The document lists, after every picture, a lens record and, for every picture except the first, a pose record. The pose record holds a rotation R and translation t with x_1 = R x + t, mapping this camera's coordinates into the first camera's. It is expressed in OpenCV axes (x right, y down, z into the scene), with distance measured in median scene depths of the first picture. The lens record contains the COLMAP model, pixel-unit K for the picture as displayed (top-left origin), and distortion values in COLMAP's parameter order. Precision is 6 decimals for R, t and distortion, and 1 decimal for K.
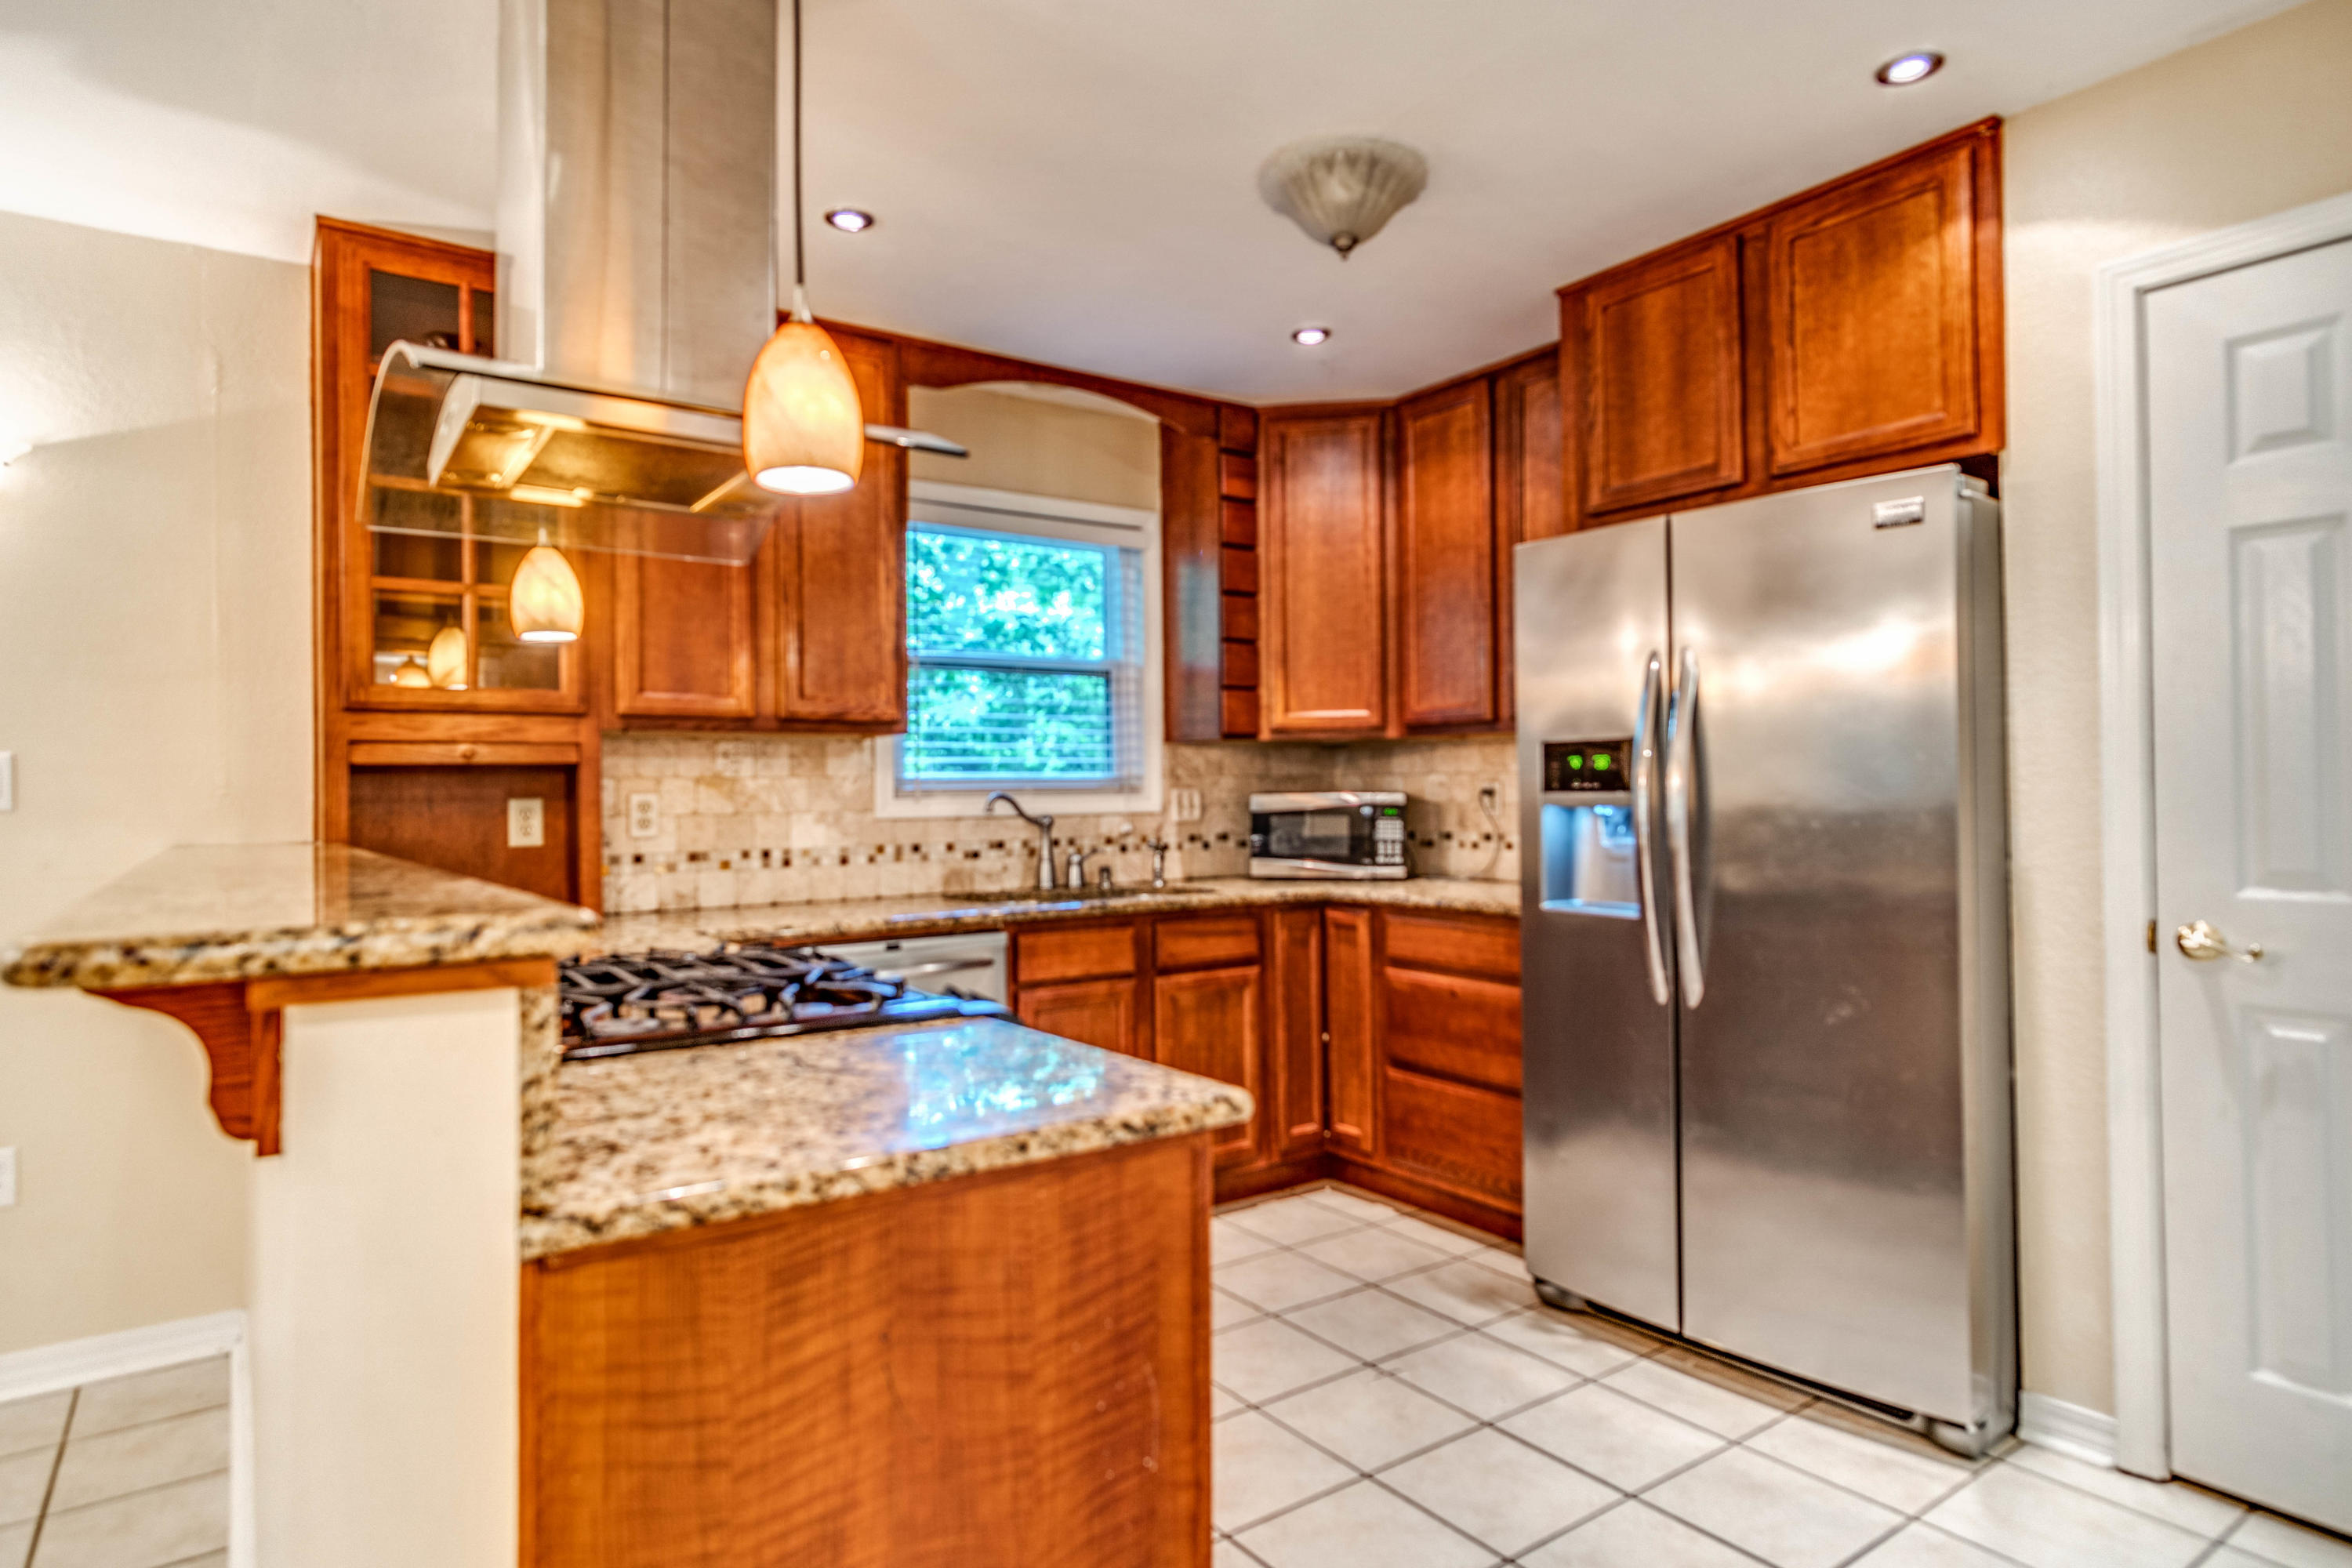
lens RADIAL K [[1309.6, 0, 1176.0], [0, 1309.6, 784.0], [0, 0, 1]] dist [-0.001094, -0.000525]
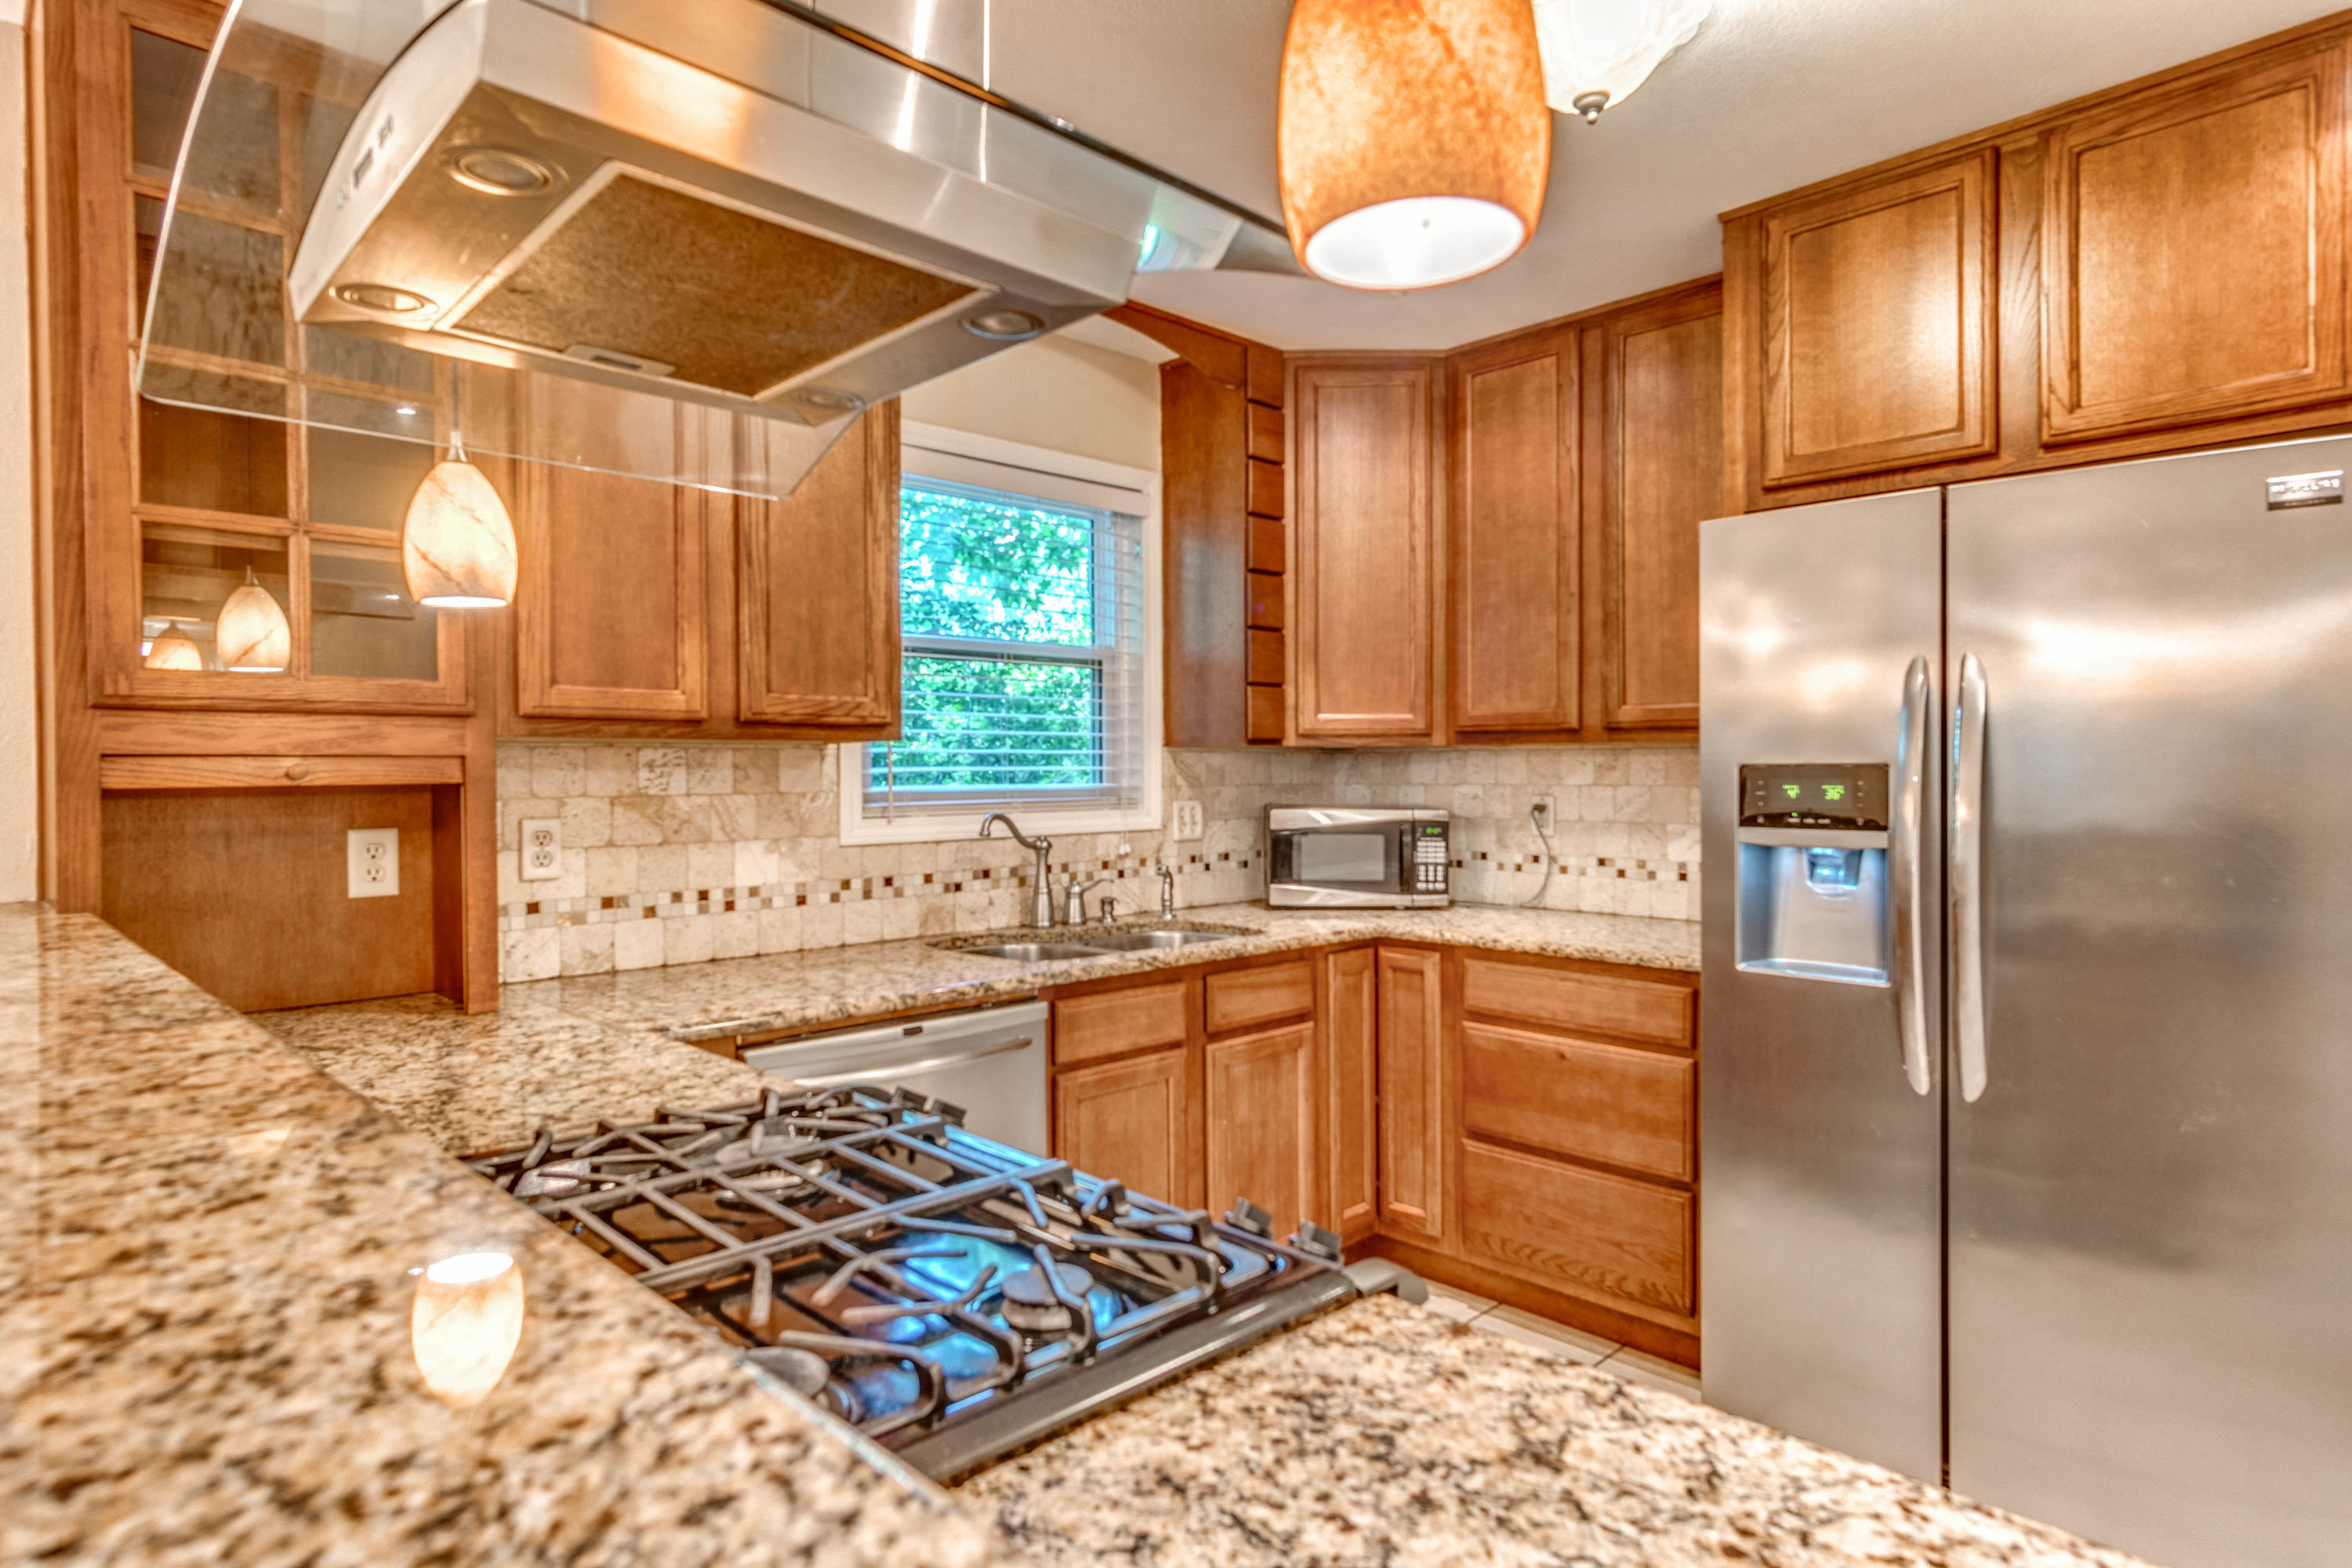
lens RADIAL K [[1277.2, 0, 1173.6], [0, 1277.2, 782.7], [0, 0, 1]] dist [0.001837, 0.001347]
pose [[0.988681, 0.005015, 0.149950, -0.148959], [-0.007297, 0.999866, 0.014674, -0.024115], [-0.149856, -0.015602, 0.988585, 0.217080]]
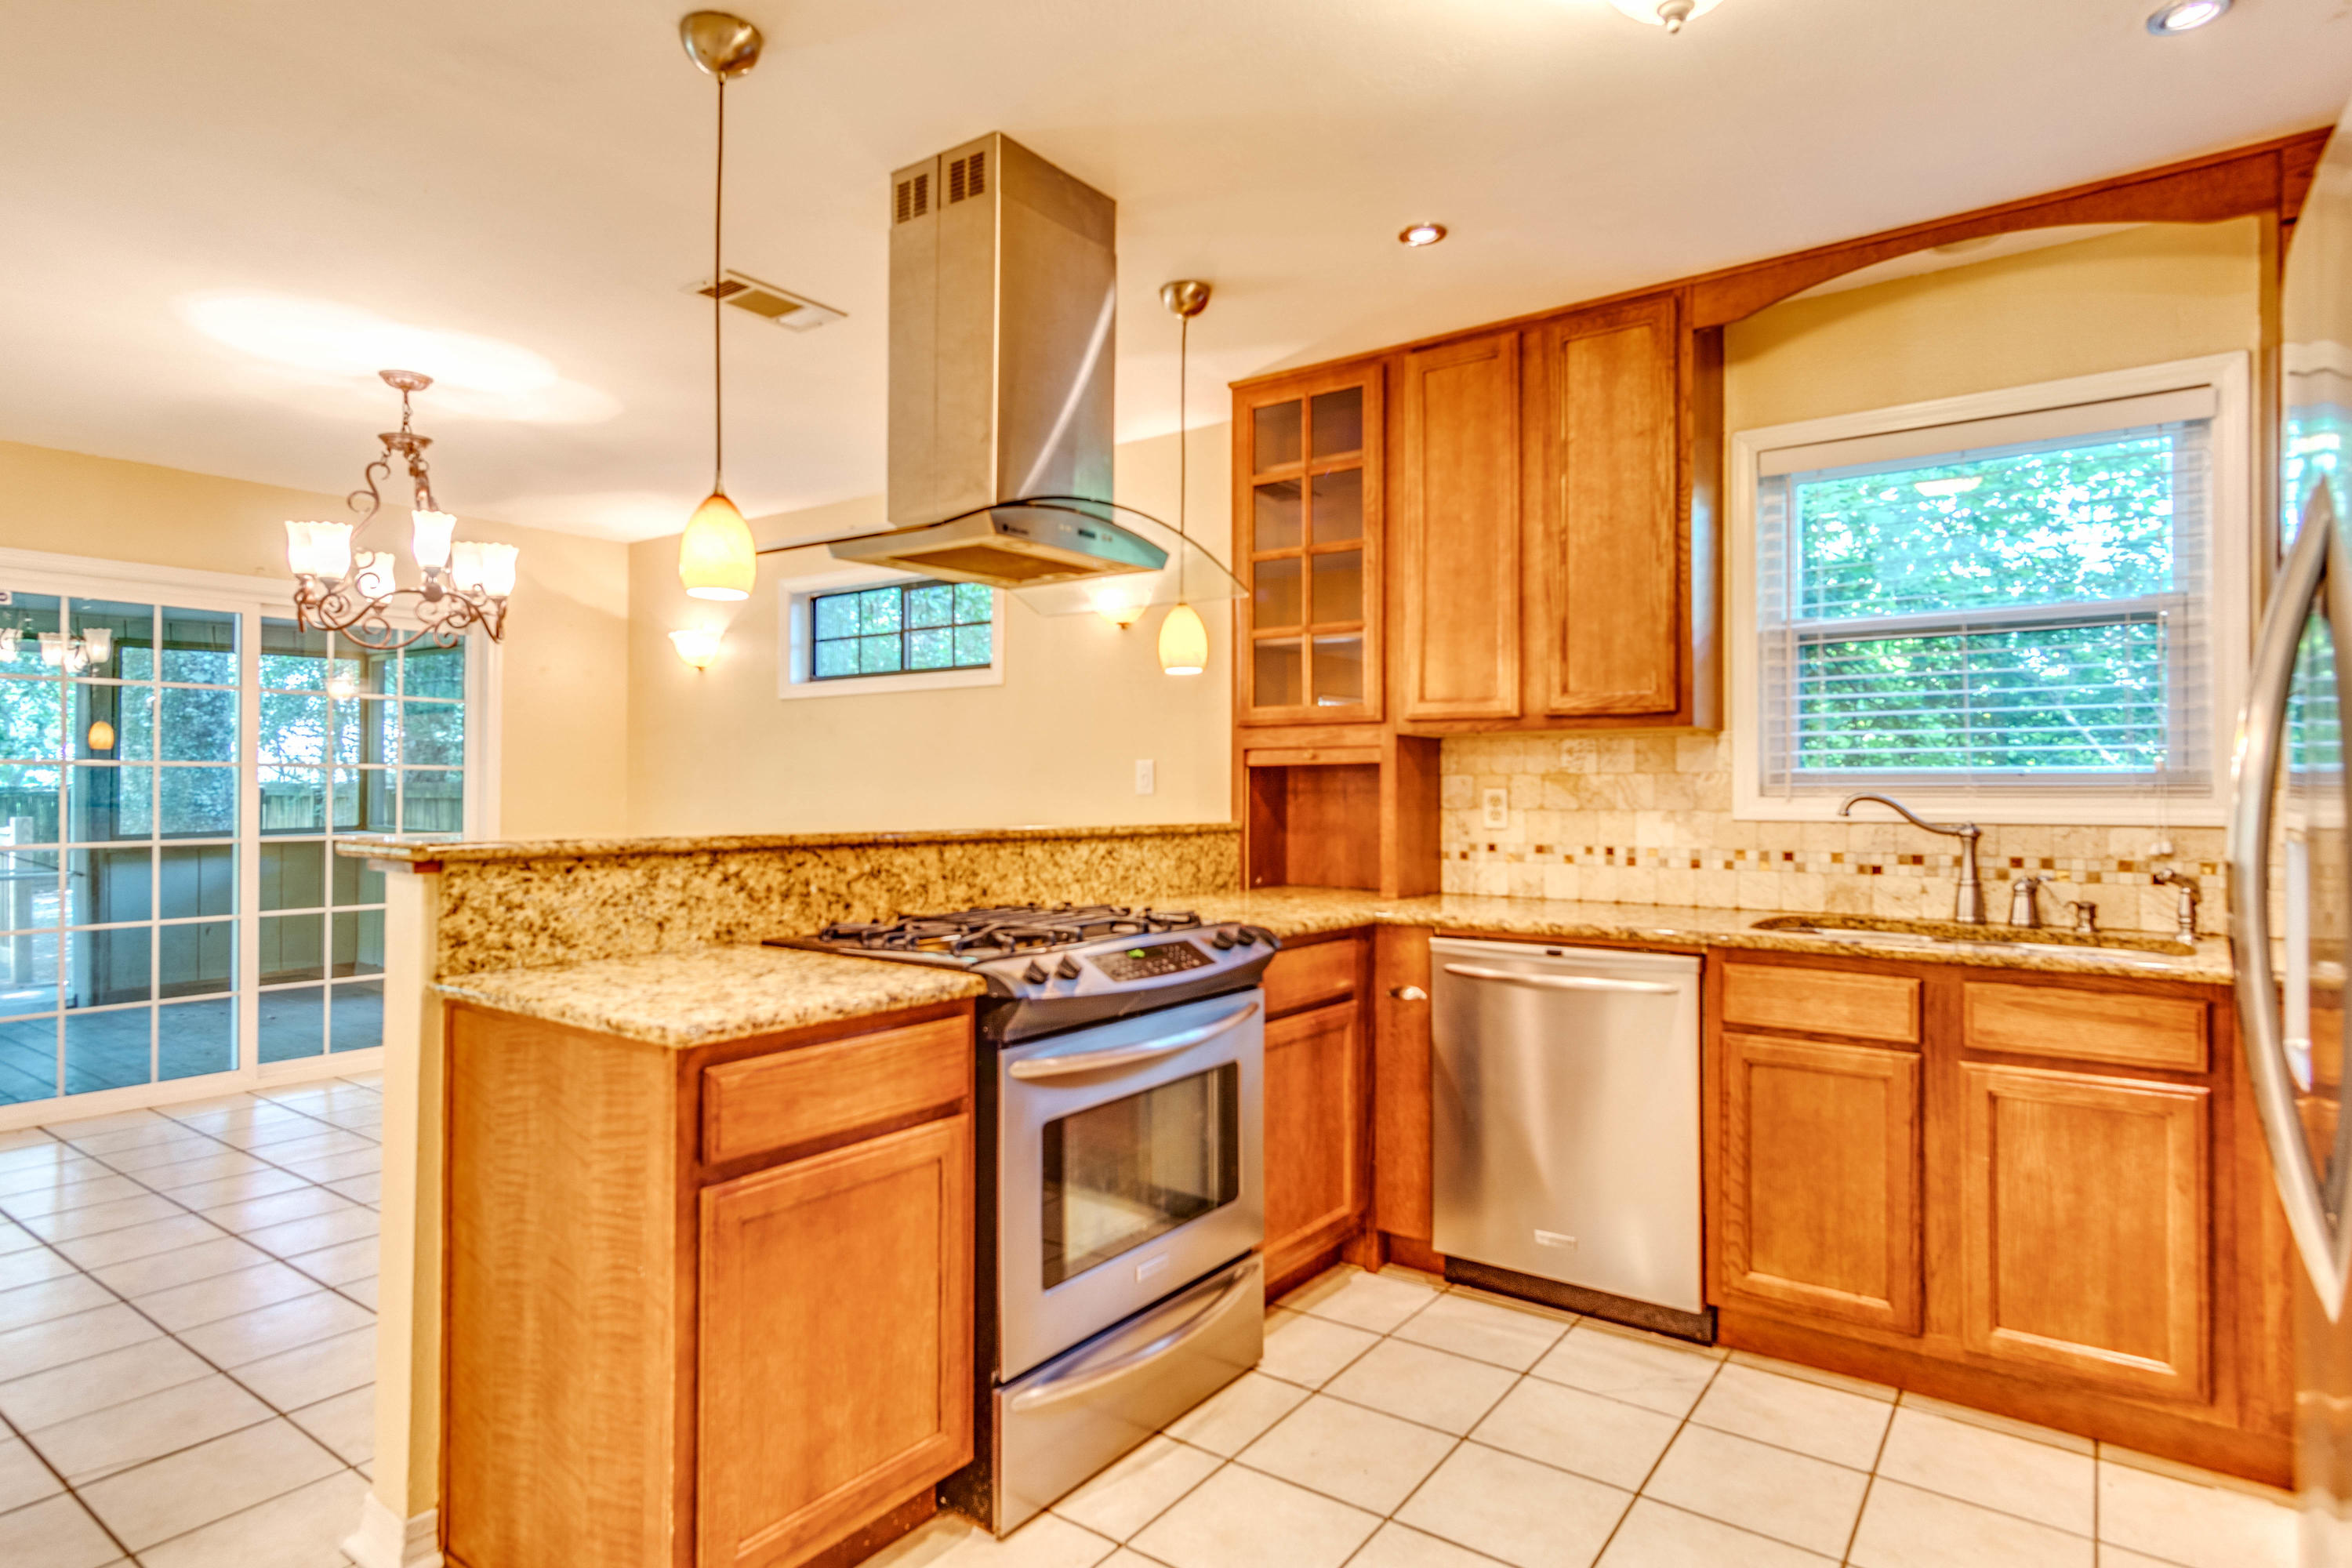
lens RADIAL K [[1277.2, 0, 1173.6], [0, 1277.2, 782.7], [0, 0, 1]] dist [0.001837, 0.001347]
pose [[0.308462, 0.006507, -0.951214, 0.485930], [0.000215, 0.999976, 0.006911, -0.004738], [0.951237, -0.002336, 0.308453, 0.375173]]
